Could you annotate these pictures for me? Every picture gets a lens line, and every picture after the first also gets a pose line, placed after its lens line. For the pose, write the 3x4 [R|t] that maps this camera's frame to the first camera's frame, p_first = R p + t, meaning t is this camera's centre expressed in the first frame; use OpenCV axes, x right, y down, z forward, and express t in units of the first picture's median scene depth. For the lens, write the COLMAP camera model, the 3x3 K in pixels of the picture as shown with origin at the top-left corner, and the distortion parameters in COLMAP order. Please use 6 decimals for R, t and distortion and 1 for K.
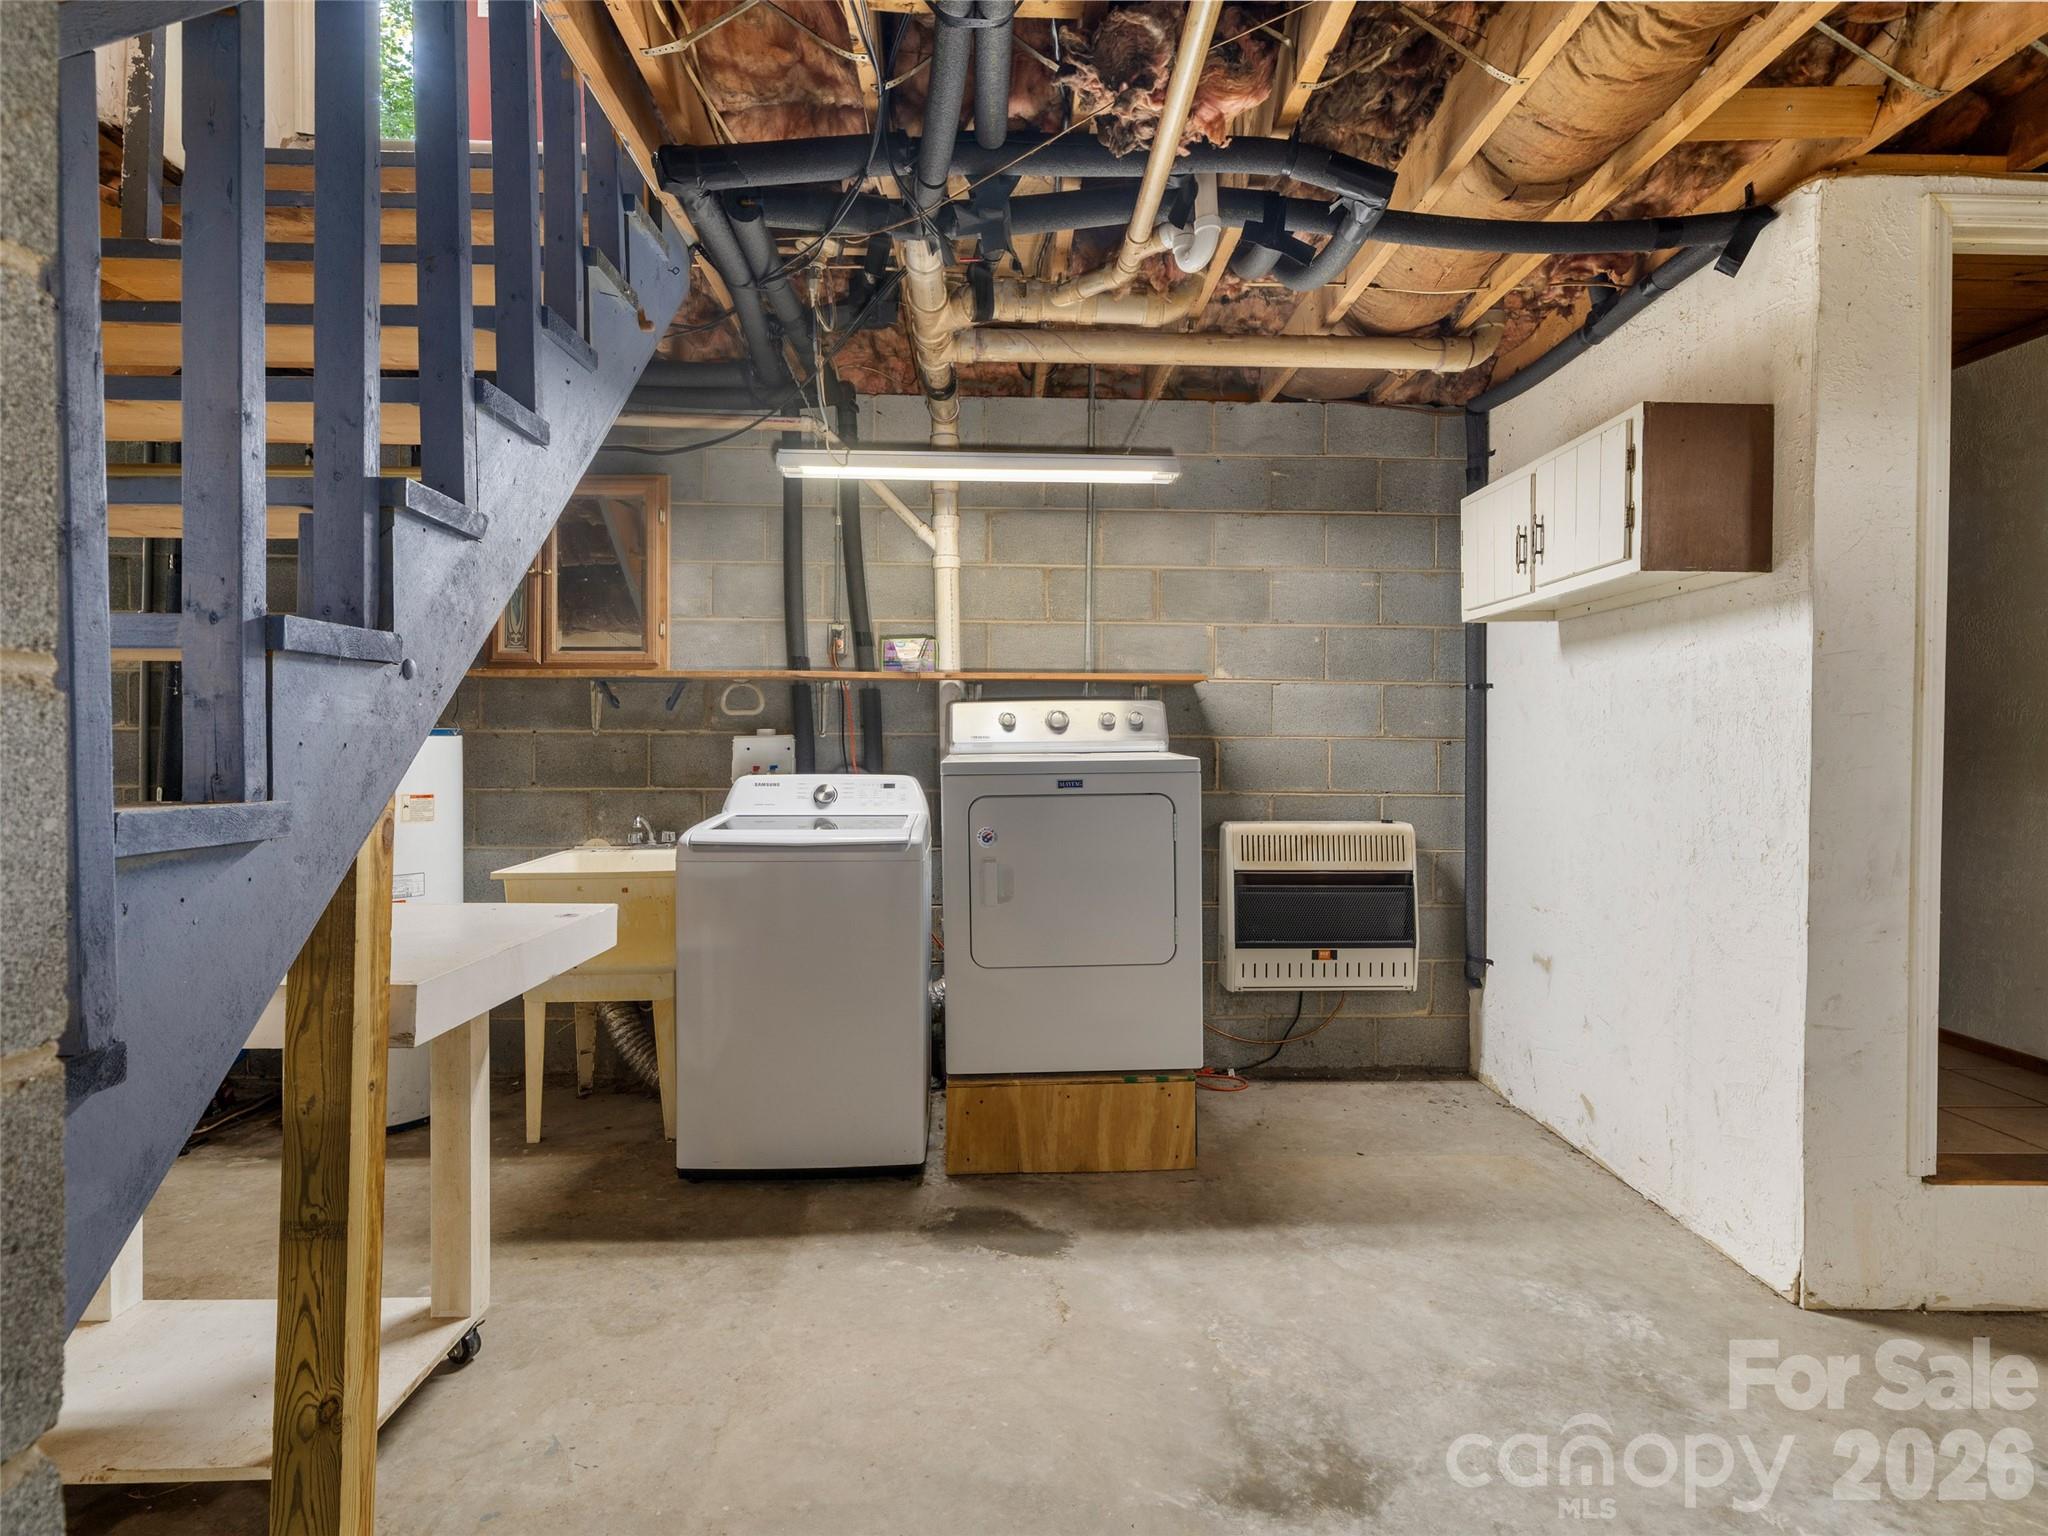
lens RADIAL K [[1068.3, 0, 1030.4], [0, 1068.3, 758.7], [0, 0, 1]] dist [0.003630, 0.000908]
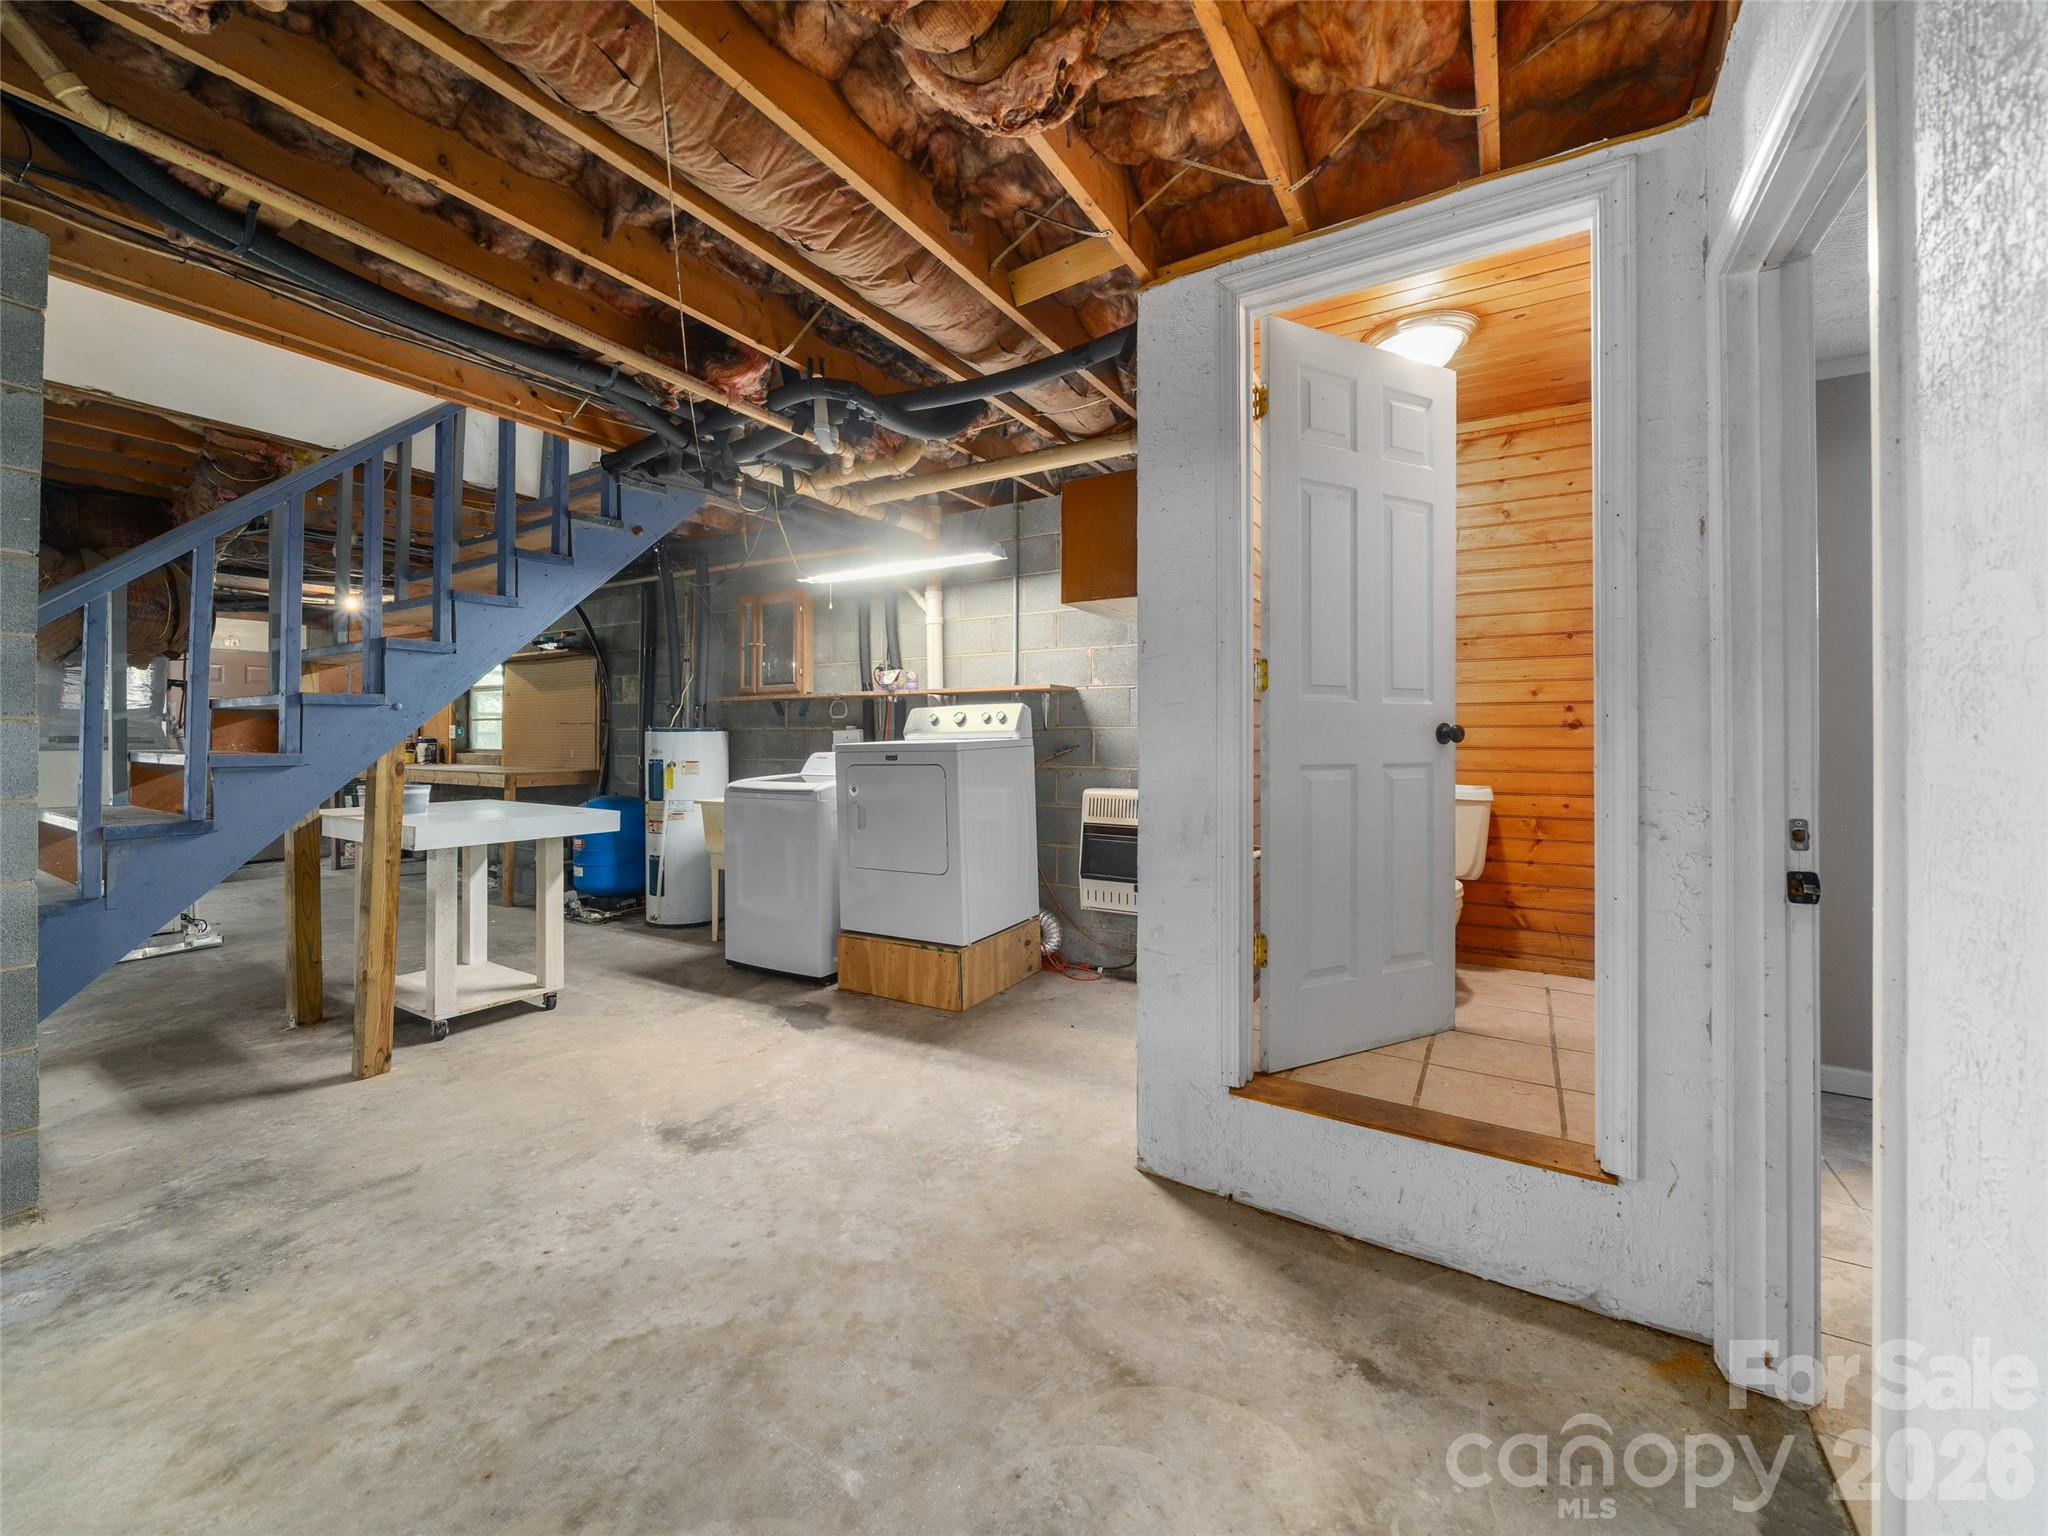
lens RADIAL K [[805.3, 0, 1016.5], [0, 805.3, 736.2], [0, 0, 1]] dist [-0.002568, -0.000104]
pose [[0.834346, -0.006287, -0.551206, 0.945082], [-0.001289, 0.999910, -0.013356, 0.007119], [0.551240, 0.011854, 0.834263, 0.092920]]
